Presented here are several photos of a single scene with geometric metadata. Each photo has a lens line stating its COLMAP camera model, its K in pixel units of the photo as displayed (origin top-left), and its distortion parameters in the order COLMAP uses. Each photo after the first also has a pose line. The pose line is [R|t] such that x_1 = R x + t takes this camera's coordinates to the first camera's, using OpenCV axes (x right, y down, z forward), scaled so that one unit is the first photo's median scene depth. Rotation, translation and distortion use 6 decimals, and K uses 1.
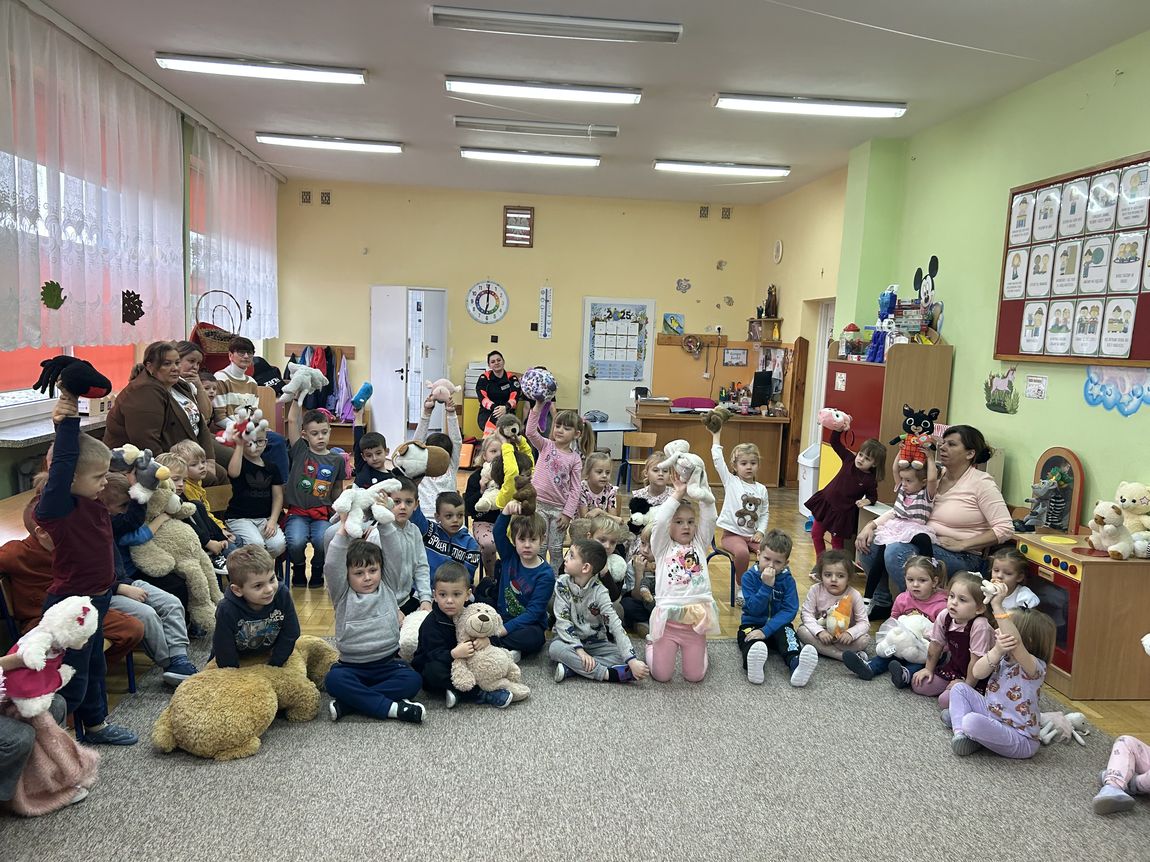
lens RADIAL K [[863.6, 0, 571.5], [0, 863.6, 441.1], [0, 0, 1]] dist [0.051332, -0.055124]
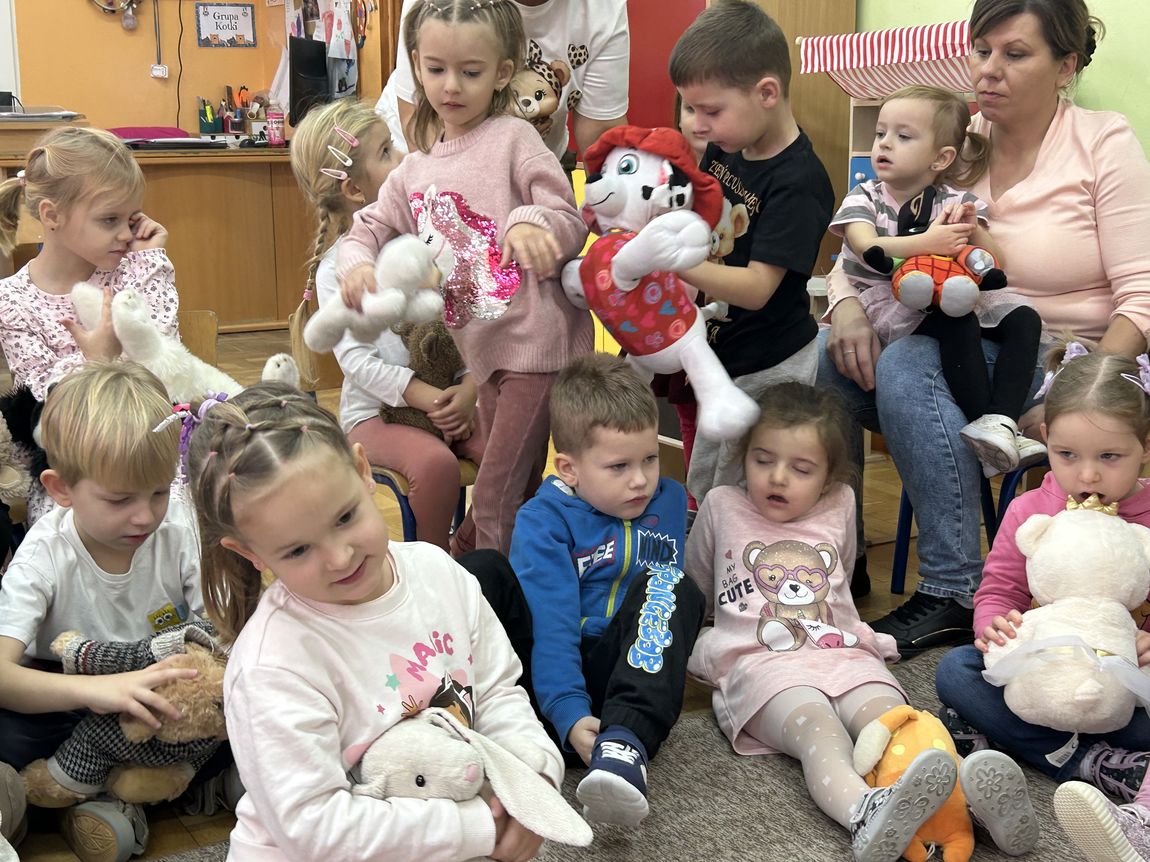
lens RADIAL K [[1610.6, 0, 580.1], [0, 1610.6, 422.7], [0, 0, 1]] dist [0.053662, 0.000000]
pose [[0.908439, -0.125833, 0.398627, 0.013064], [0.096658, 0.991005, 0.092552, 0.036517], [-0.406688, -0.045547, 0.912431, 0.235455]]
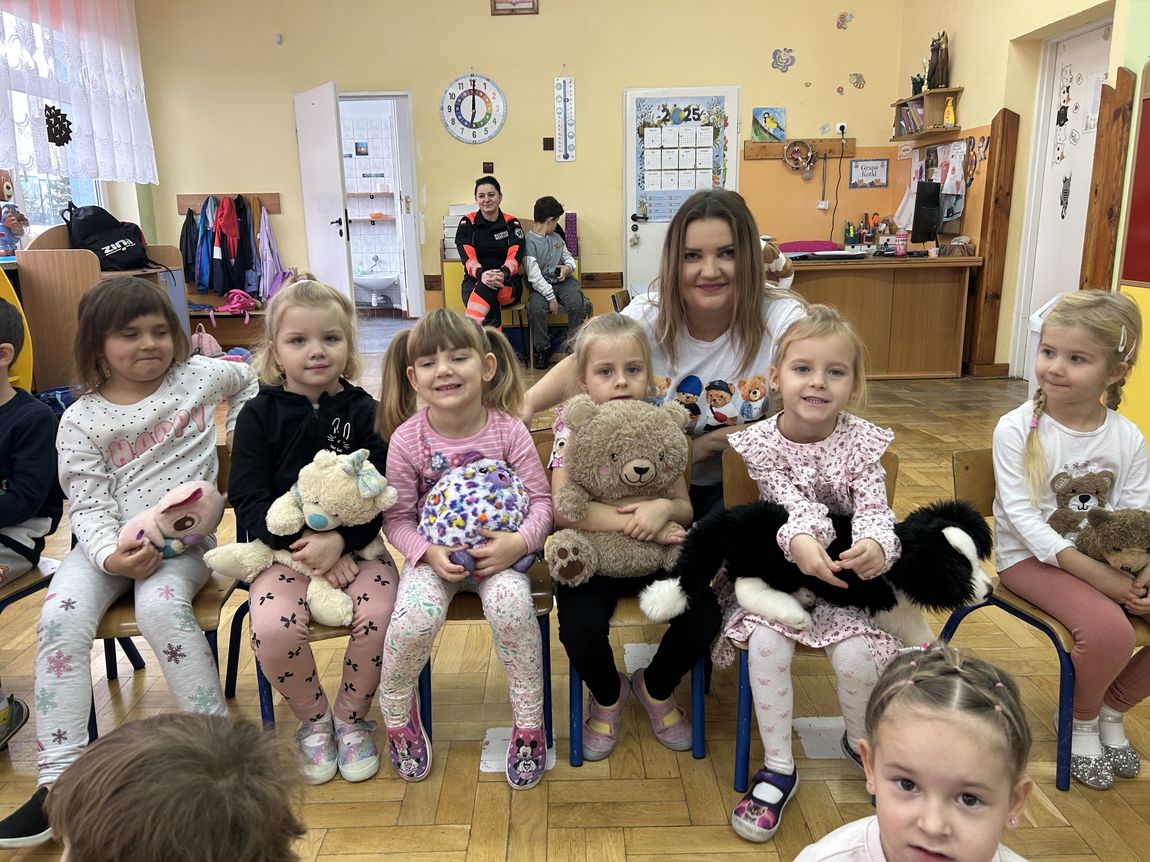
lens RADIAL K [[863.6, 0, 568.7], [0, 863.6, 425.8], [0, 0, 1]] dist [0.051332, -0.055124]
pose [[0.994835, -0.043019, -0.091938, 0.022280], [0.052599, 0.993138, 0.104453, 0.009227], [0.086813, -0.108750, 0.990271, 0.345457]]
